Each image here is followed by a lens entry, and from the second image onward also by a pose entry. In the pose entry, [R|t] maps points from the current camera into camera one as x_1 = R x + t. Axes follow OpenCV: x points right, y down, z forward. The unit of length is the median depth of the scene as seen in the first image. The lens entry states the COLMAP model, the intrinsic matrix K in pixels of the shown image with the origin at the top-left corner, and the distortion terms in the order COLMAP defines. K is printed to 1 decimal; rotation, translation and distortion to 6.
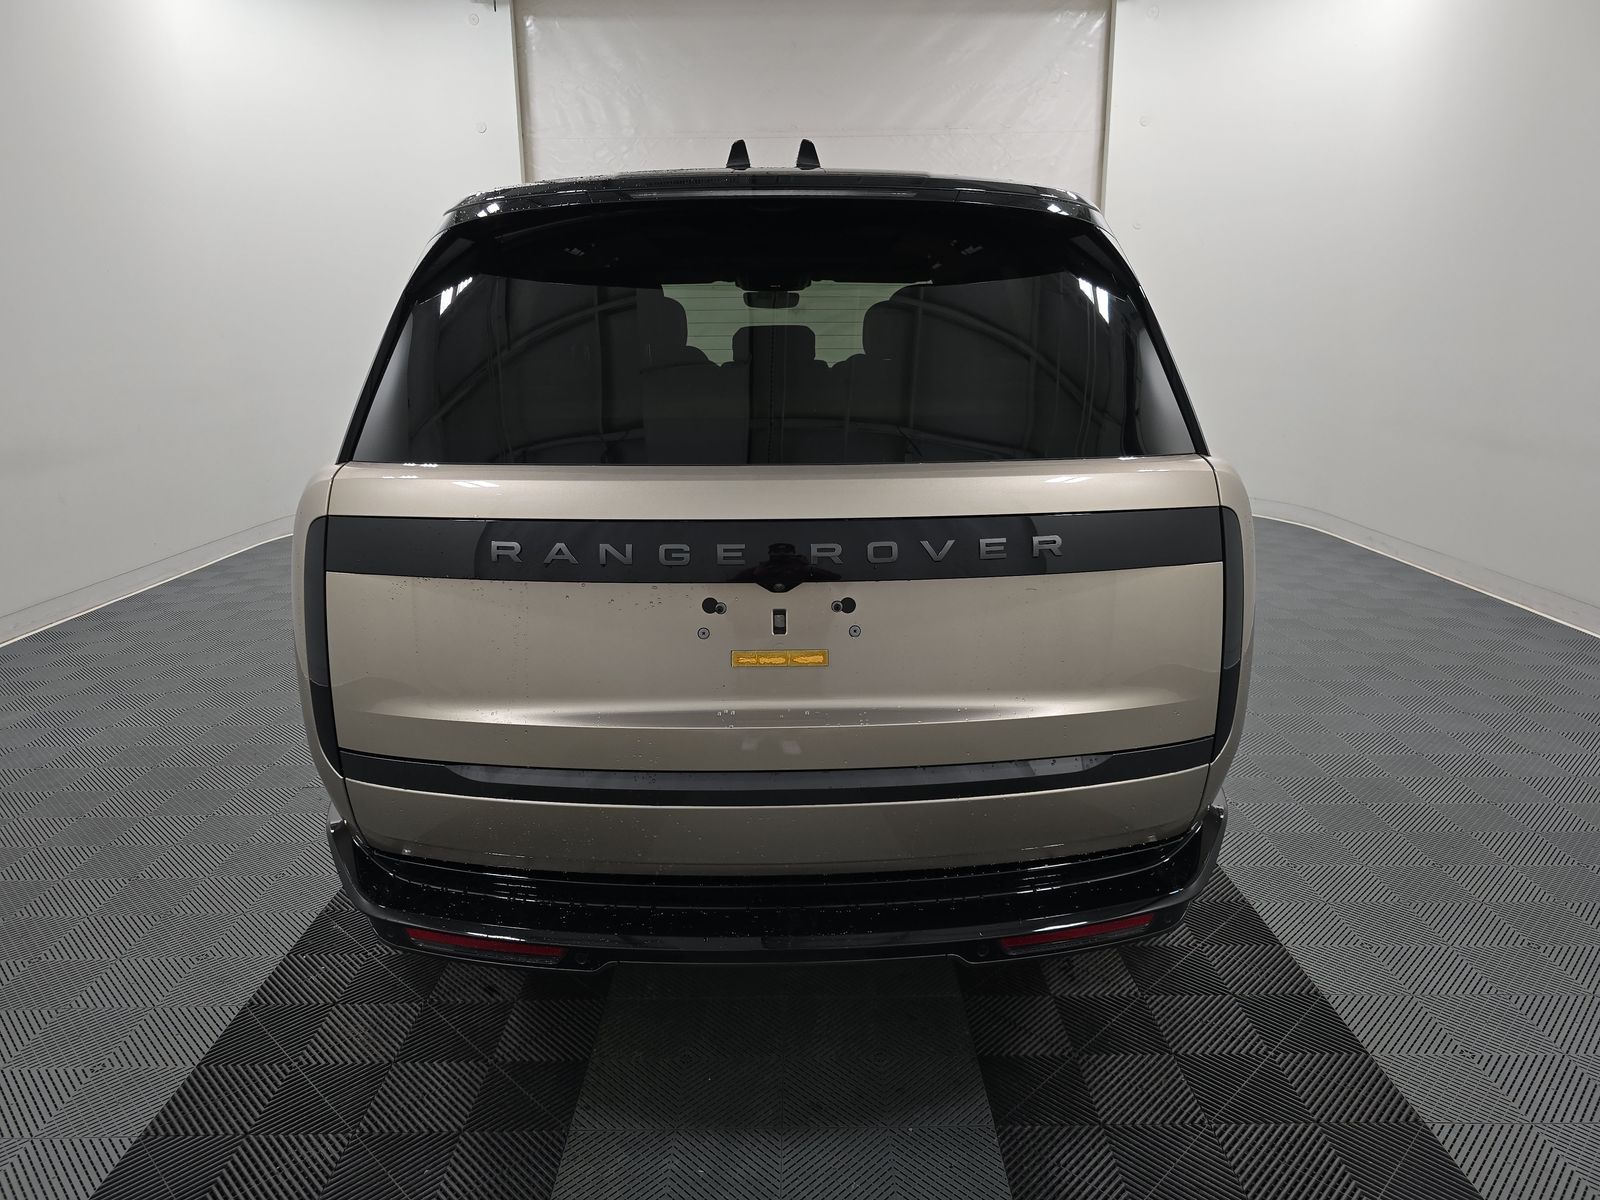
lens RADIAL K [[1077.2, 0, 800.0], [0, 1077.2, 600.0], [0, 0, 1]] dist [0.053667, -0.037845]
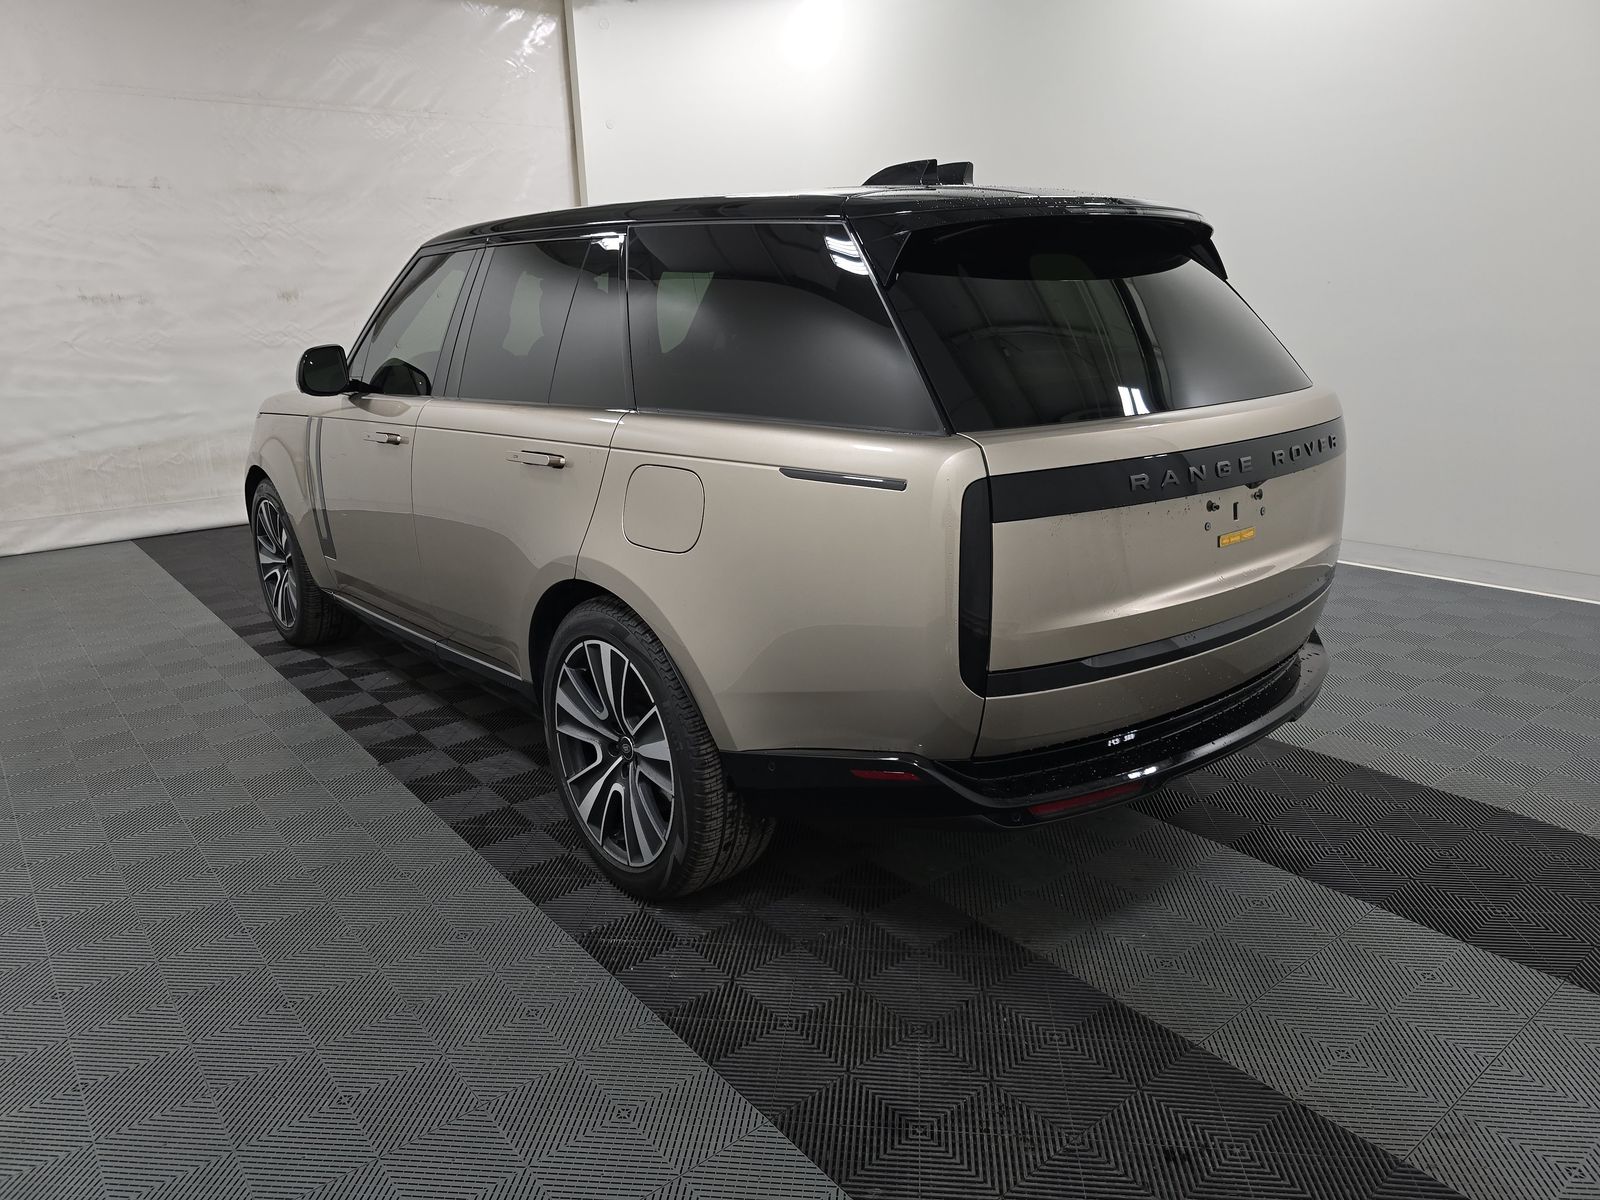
lens RADIAL K [[1077.2, 0, 800.0], [0, 1077.2, 600.0], [0, 0, 1]] dist [0.053667, -0.037845]
pose [[0.786229, -0.175479, 0.592495, -1.059504], [0.169242, 0.983319, 0.066648, -0.046381], [-0.594307, 0.047875, 0.802812, 0.137466]]
